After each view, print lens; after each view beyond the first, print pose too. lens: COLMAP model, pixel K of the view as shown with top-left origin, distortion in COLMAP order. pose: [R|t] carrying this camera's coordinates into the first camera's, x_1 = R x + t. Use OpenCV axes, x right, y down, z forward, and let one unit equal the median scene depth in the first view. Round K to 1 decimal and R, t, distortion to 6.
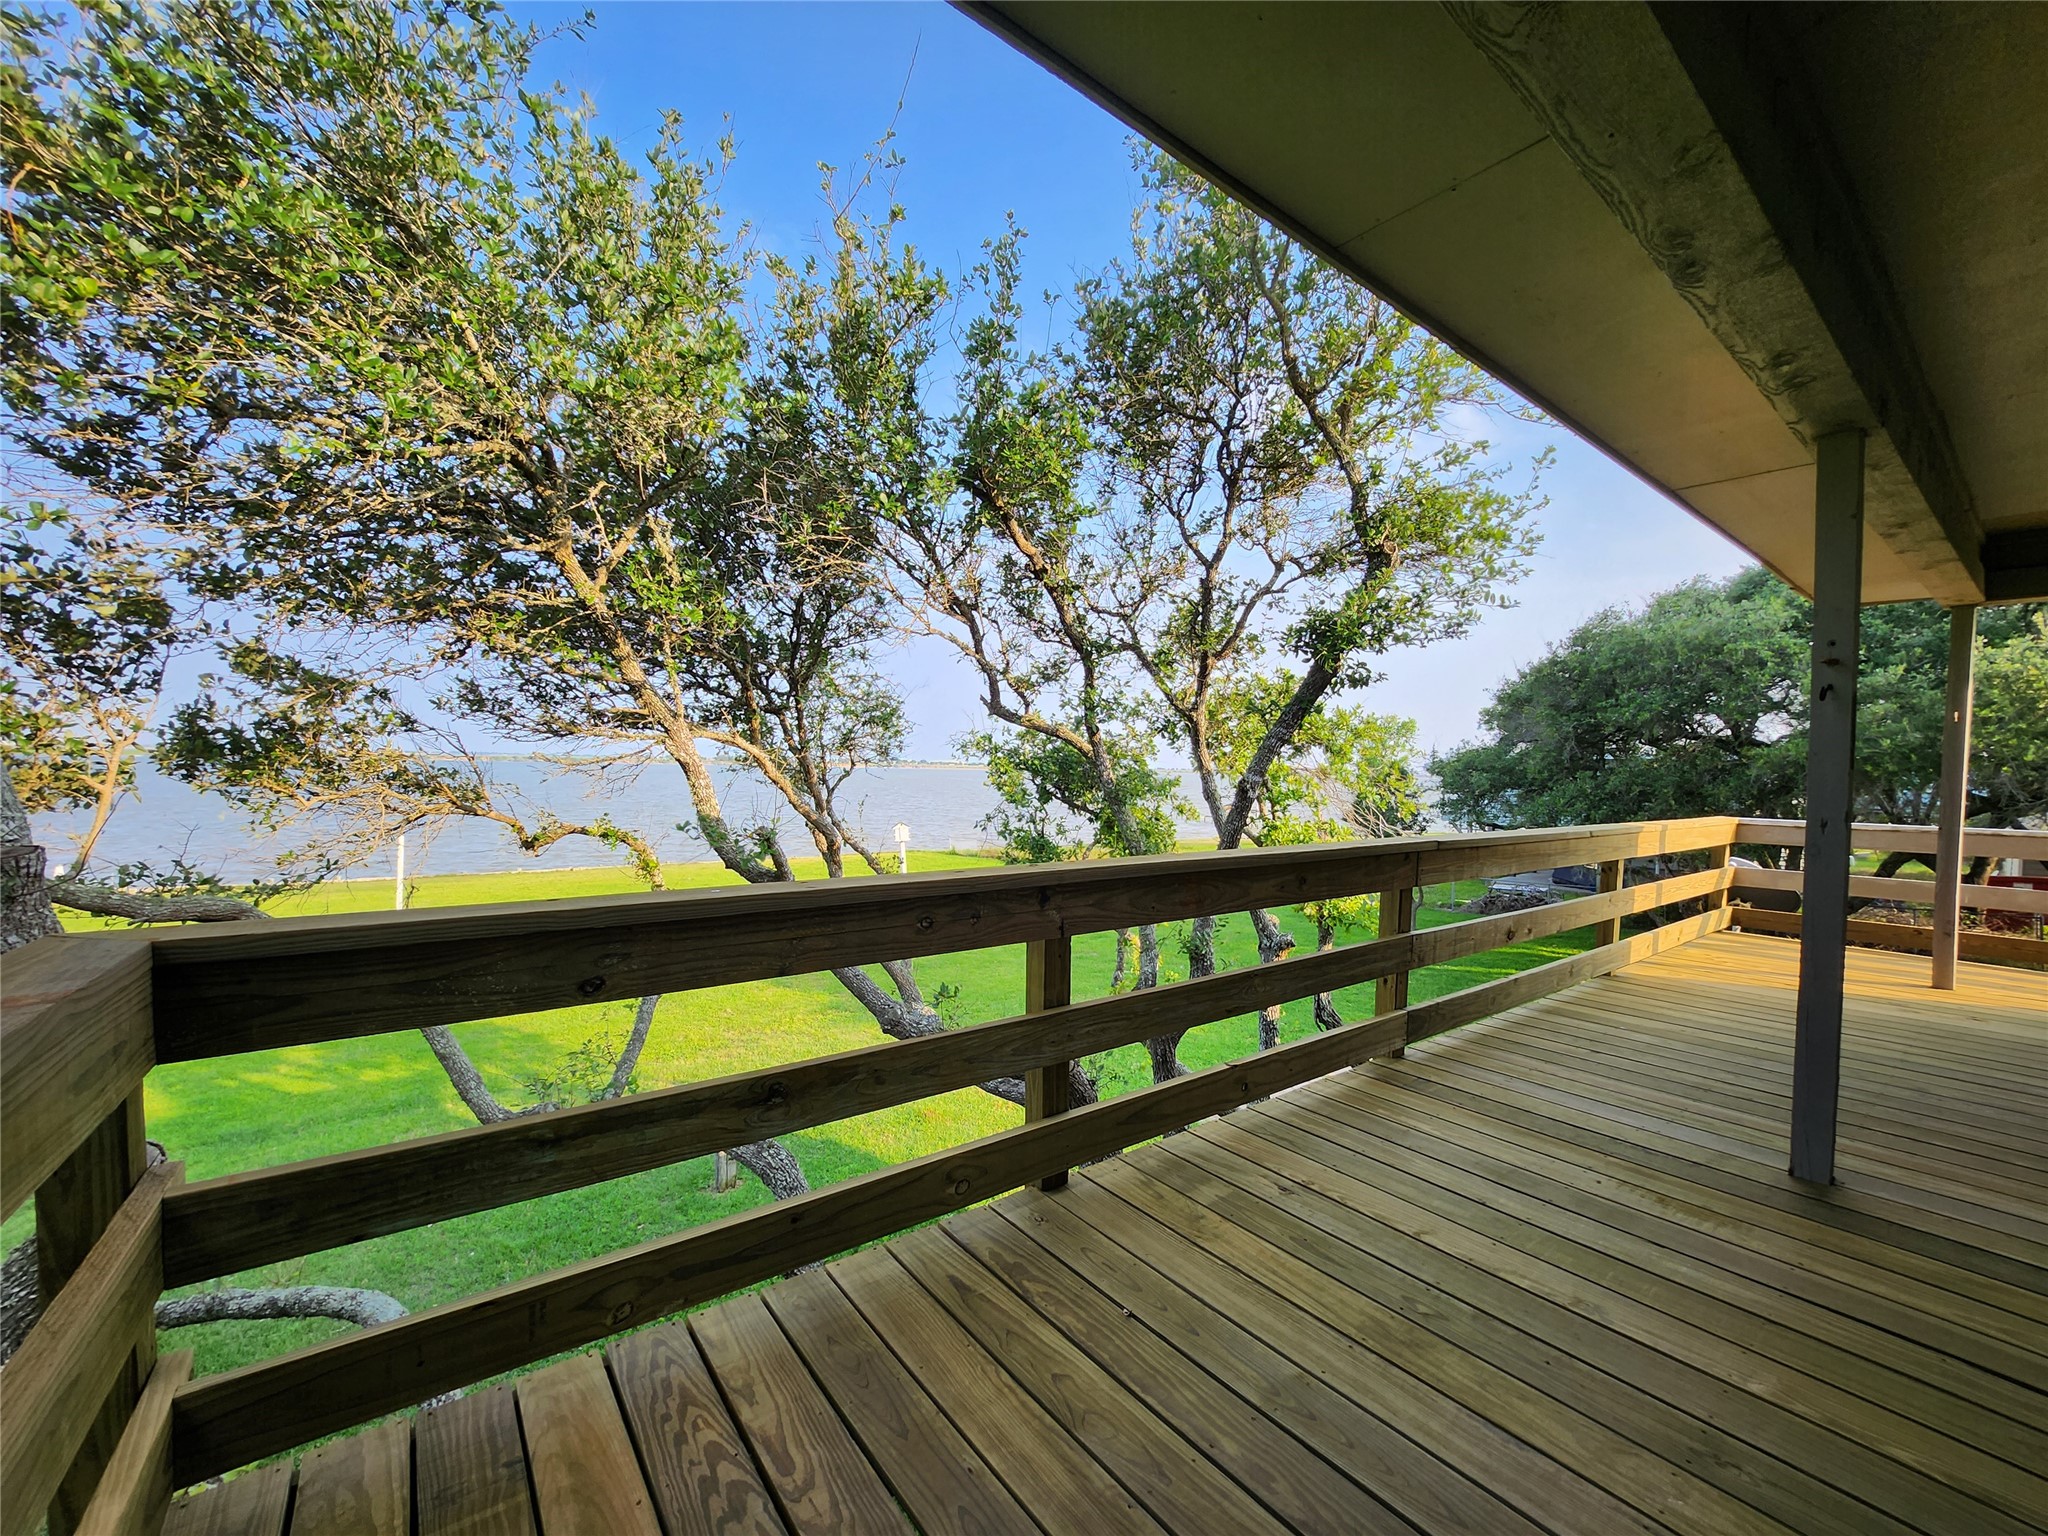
lens RADIAL K [[822.0, 0, 1027.0], [0, 822.0, 770.9], [0, 0, 1]] dist [-0.019264, 0.001118]
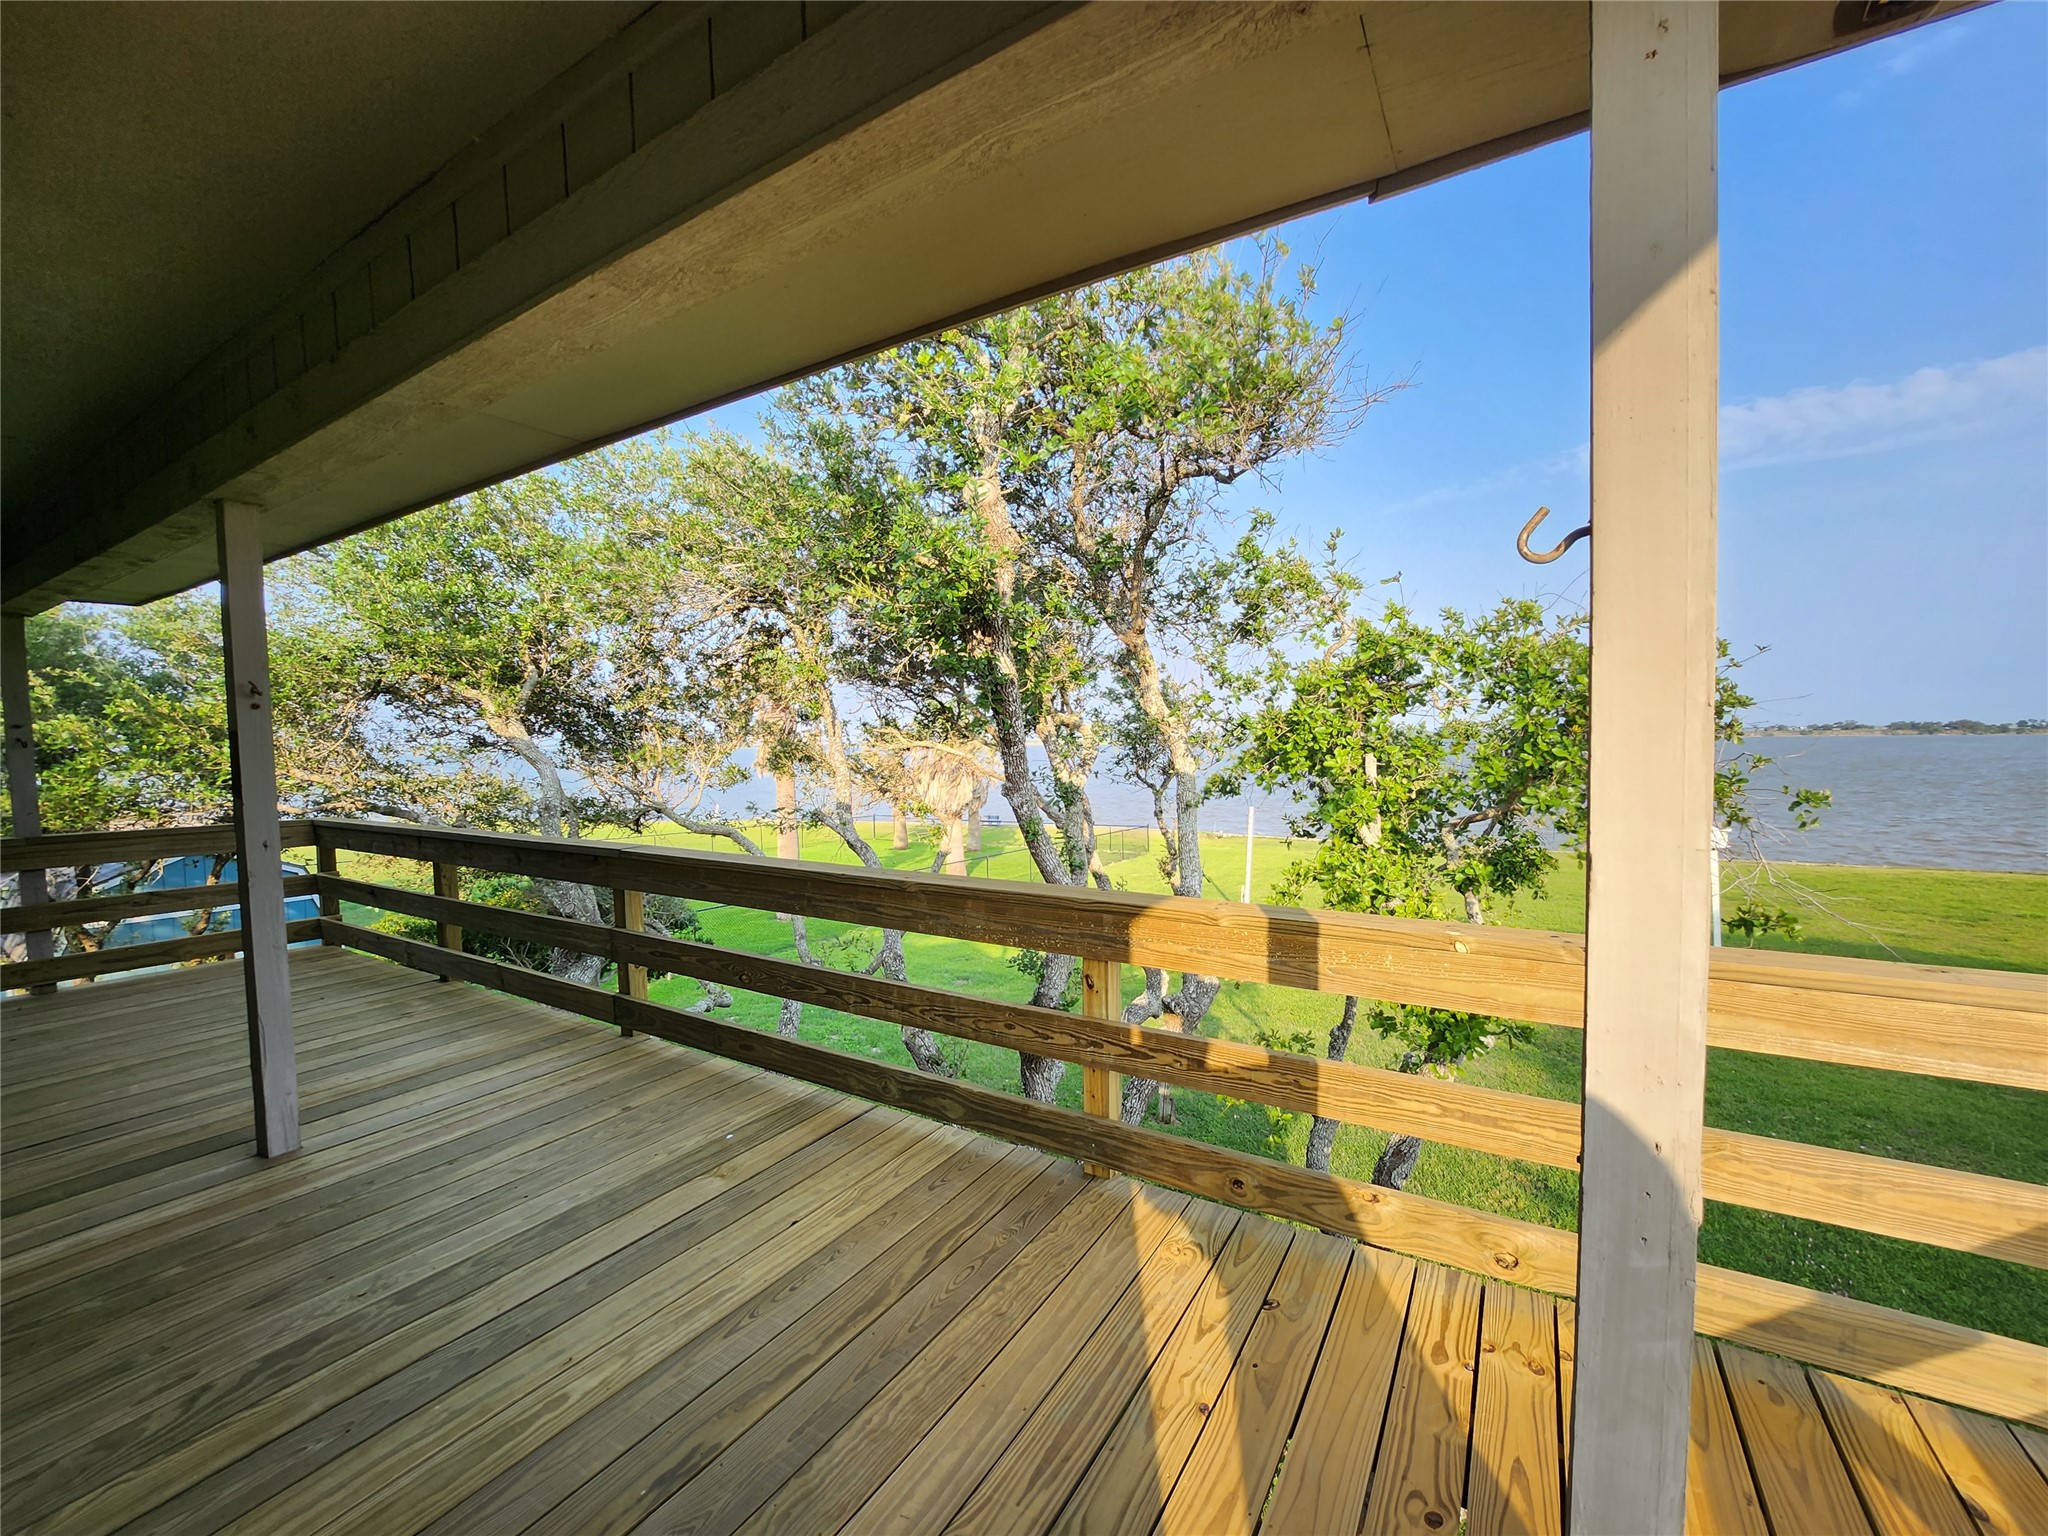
lens RADIAL K [[822.0, 0, 1029.0], [0, 822.0, 772.8], [0, 0, 1]] dist [-0.019264, 0.001118]
pose [[0.379699, 0.031909, -0.924560, 1.781208], [0.021764, 0.998820, 0.043410, -0.062339], [0.924854, -0.036605, 0.378557, 1.132710]]
